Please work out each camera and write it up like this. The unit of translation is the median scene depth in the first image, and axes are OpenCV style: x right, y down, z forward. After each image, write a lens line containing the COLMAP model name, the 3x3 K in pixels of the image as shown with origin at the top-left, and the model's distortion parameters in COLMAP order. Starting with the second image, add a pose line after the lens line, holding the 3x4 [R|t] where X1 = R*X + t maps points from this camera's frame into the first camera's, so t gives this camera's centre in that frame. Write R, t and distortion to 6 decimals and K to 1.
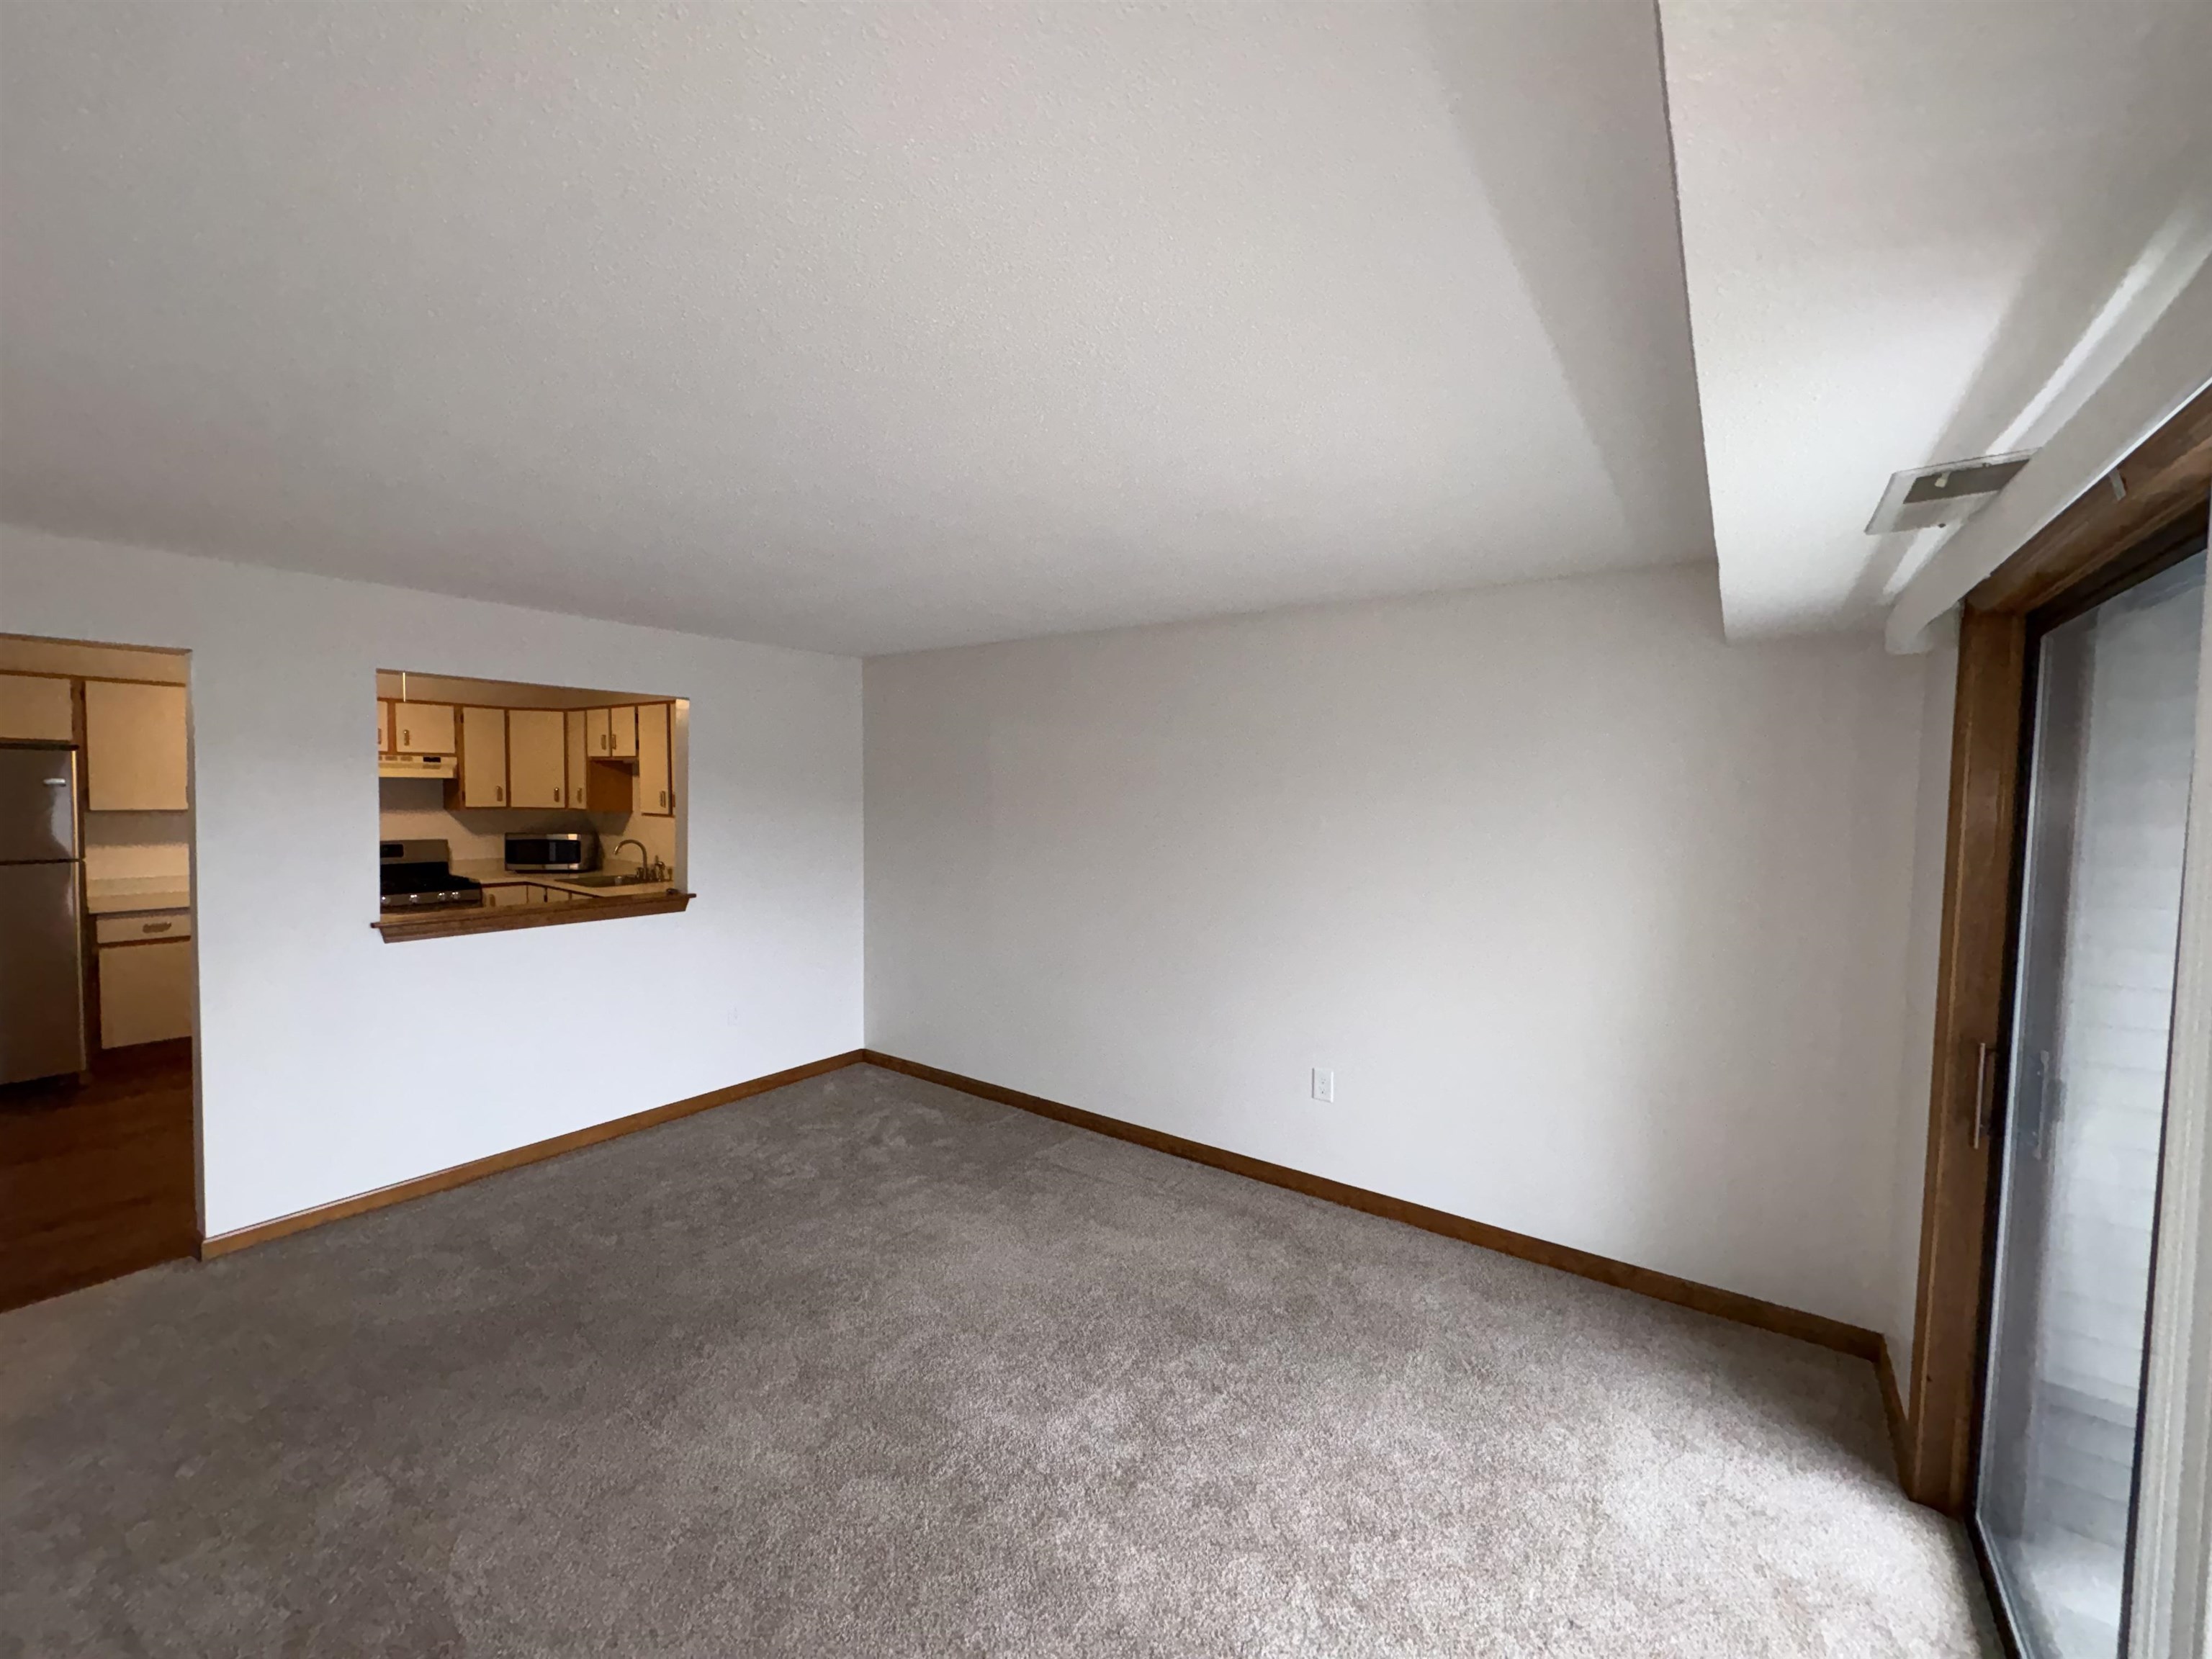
lens RADIAL K [[877.7, 0, 1107.4], [0, 877.7, 828.7], [0, 0, 1]] dist [-0.000952, 0.000649]
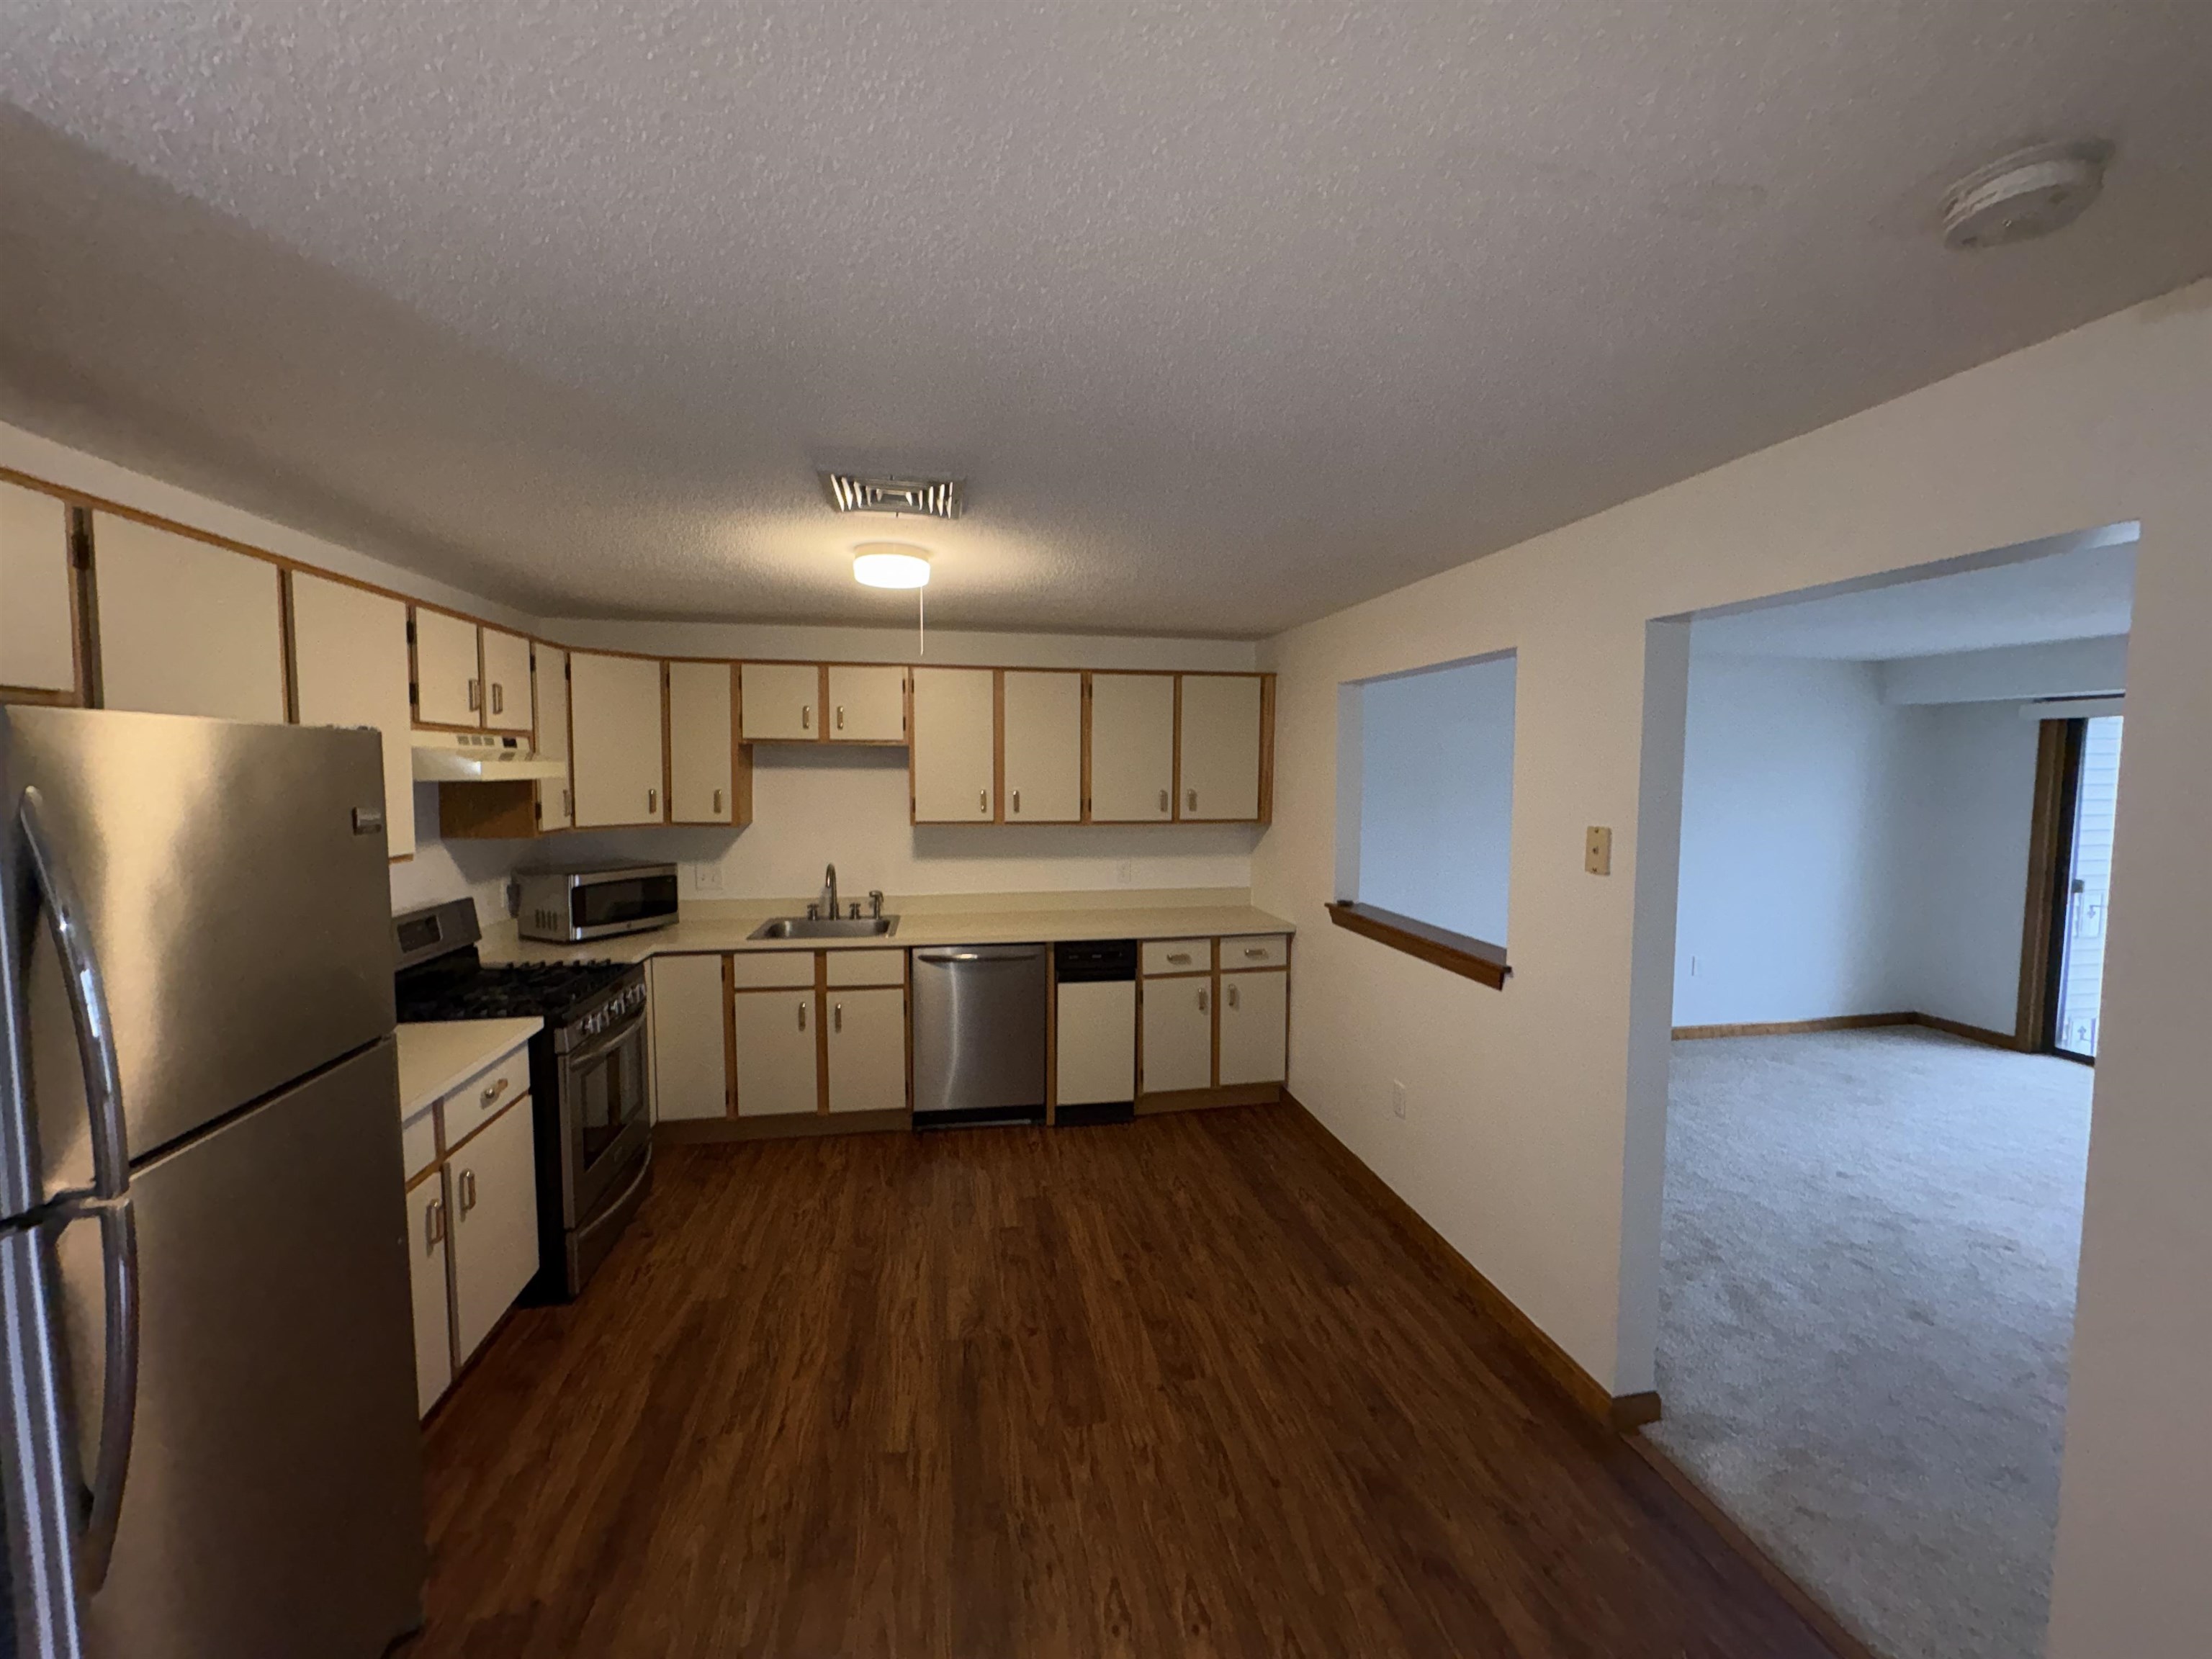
lens RADIAL K [[877.7, 0, 1105.2], [0, 877.7, 829.2], [0, 0, 1]] dist [-0.000952, 0.000649]
pose [[0.694040, -0.065404, 0.716959, -0.898937], [0.044007, 0.997857, 0.048428, -0.037835], [-0.718590, -0.002060, 0.695431, 0.392228]]
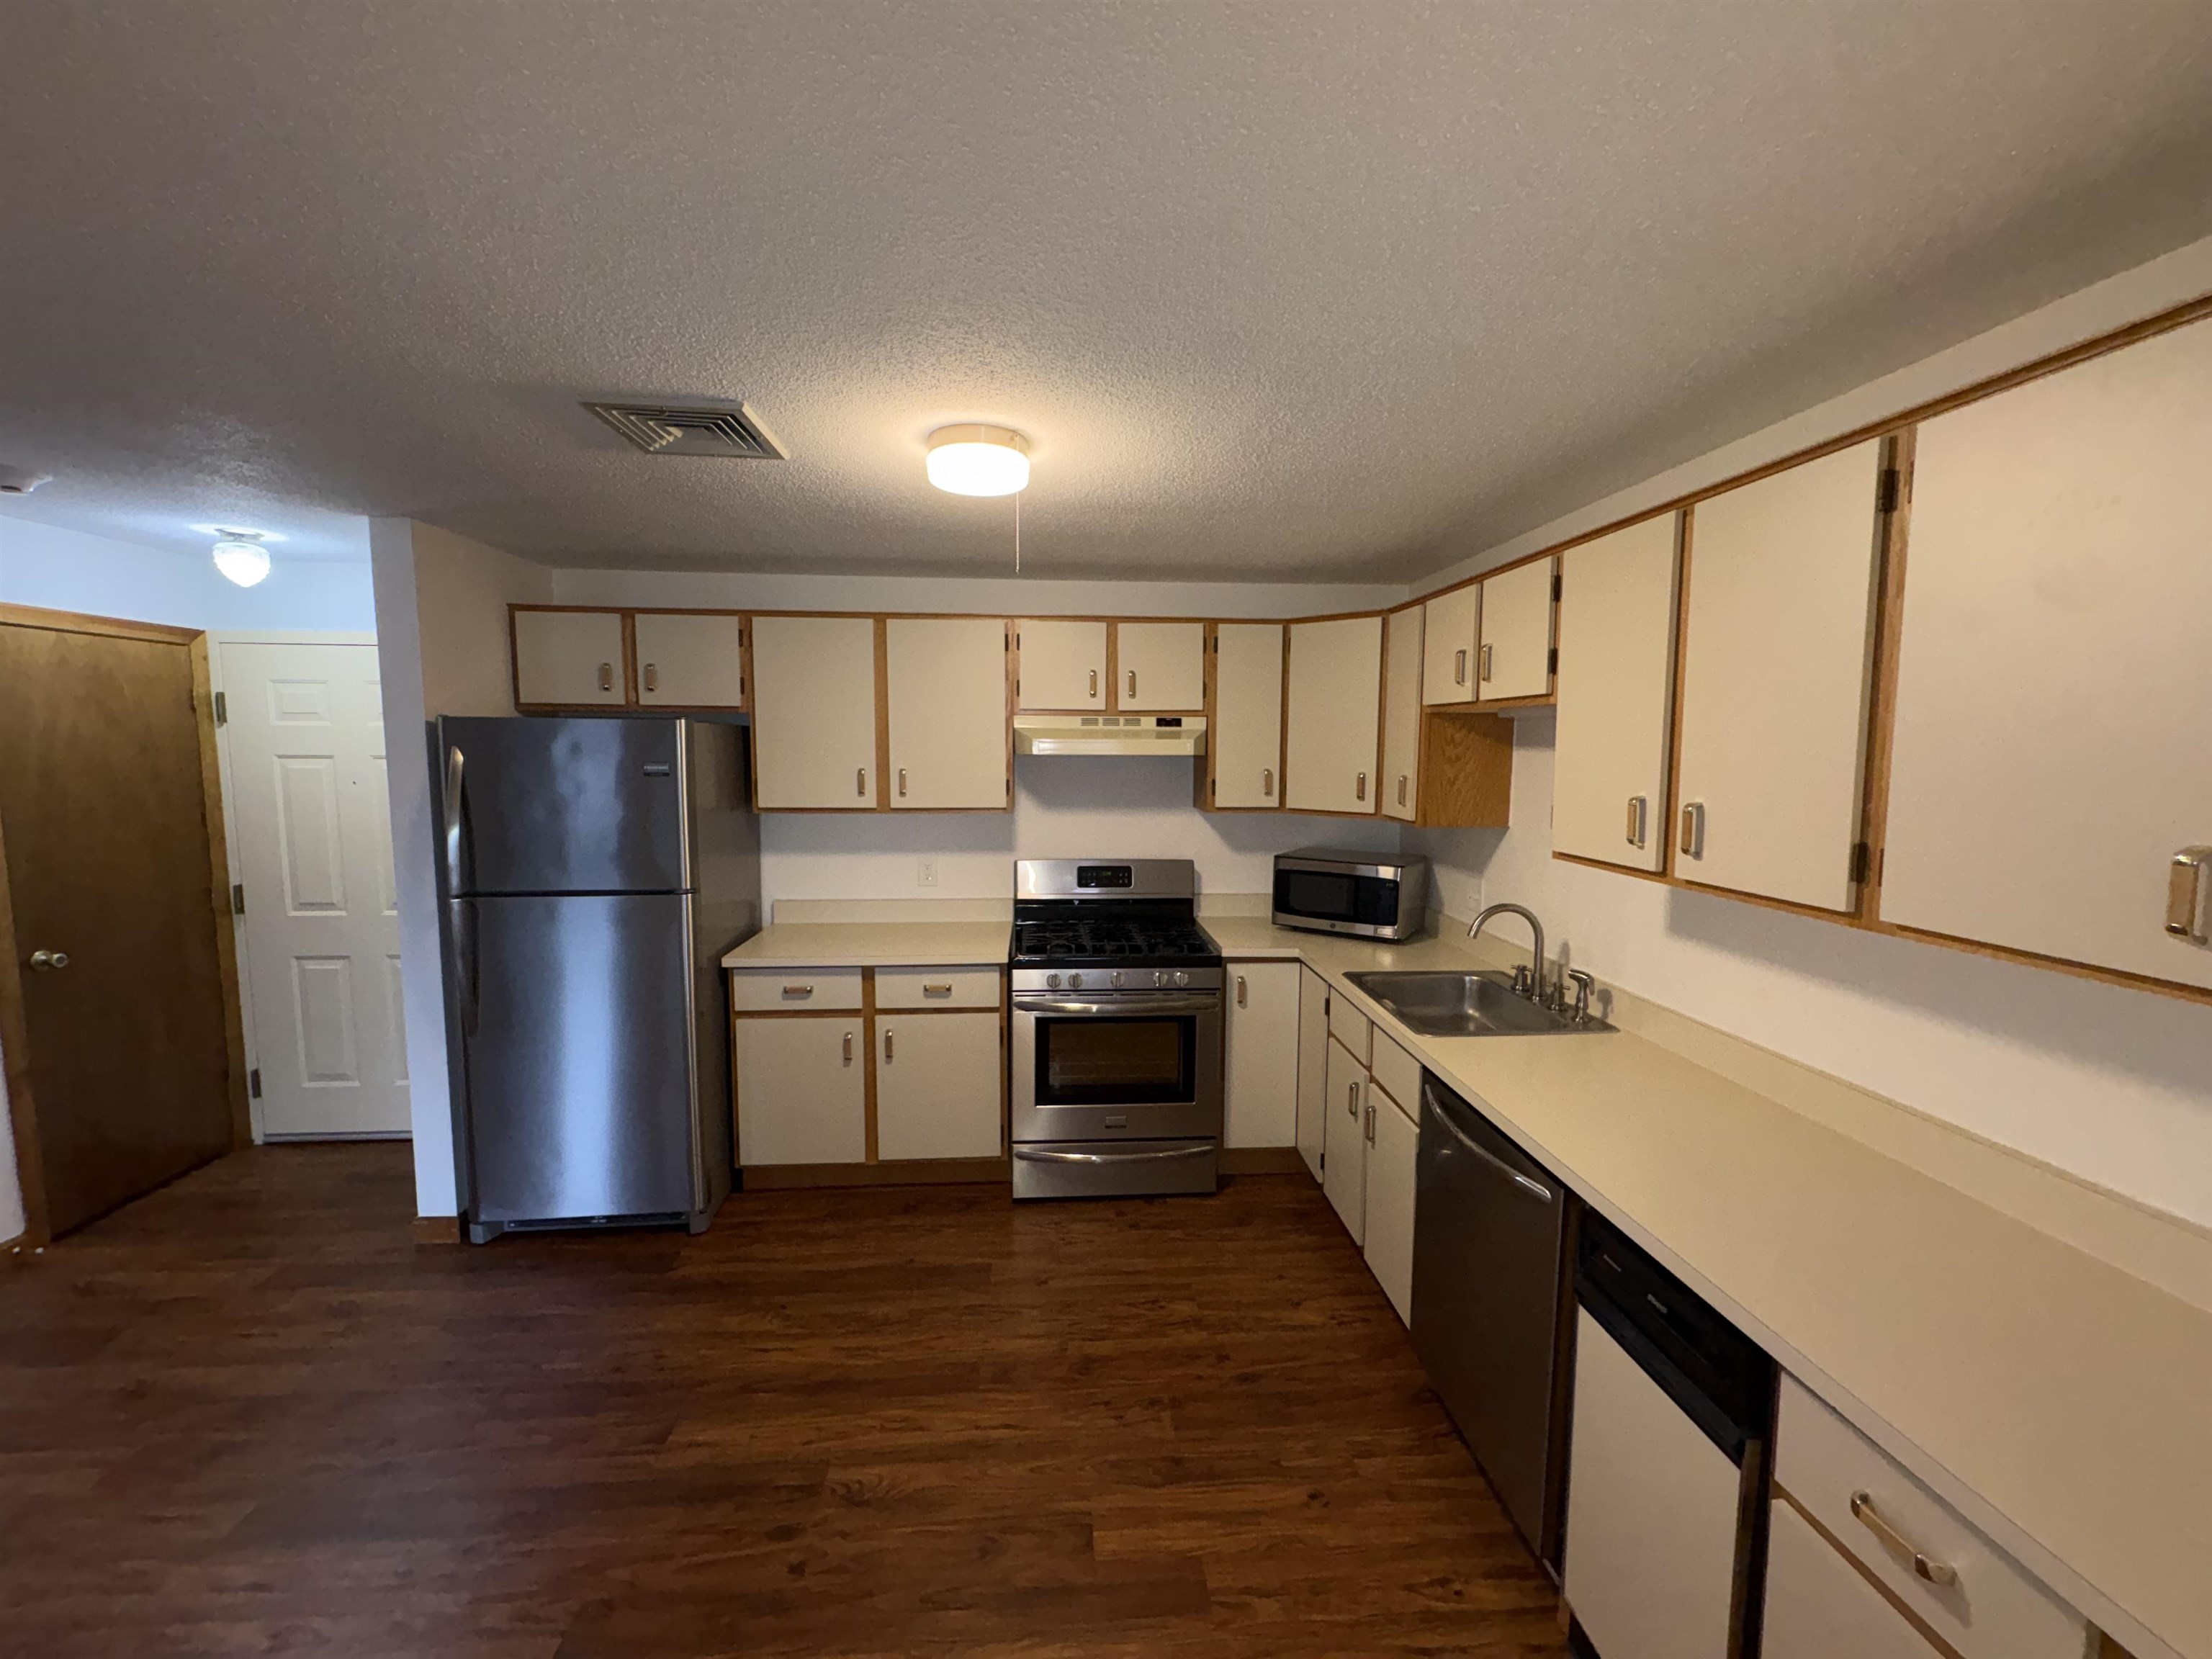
lens RADIAL K [[877.7, 0, 1103.3], [0, 877.7, 827.6], [0, 0, 1]] dist [-0.000952, 0.000649]
pose [[0.639886, 0.058261, -0.766258, -0.361351], [-0.032914, 0.998285, 0.048417, -0.037275], [0.767765, -0.005761, 0.640706, 0.606588]]
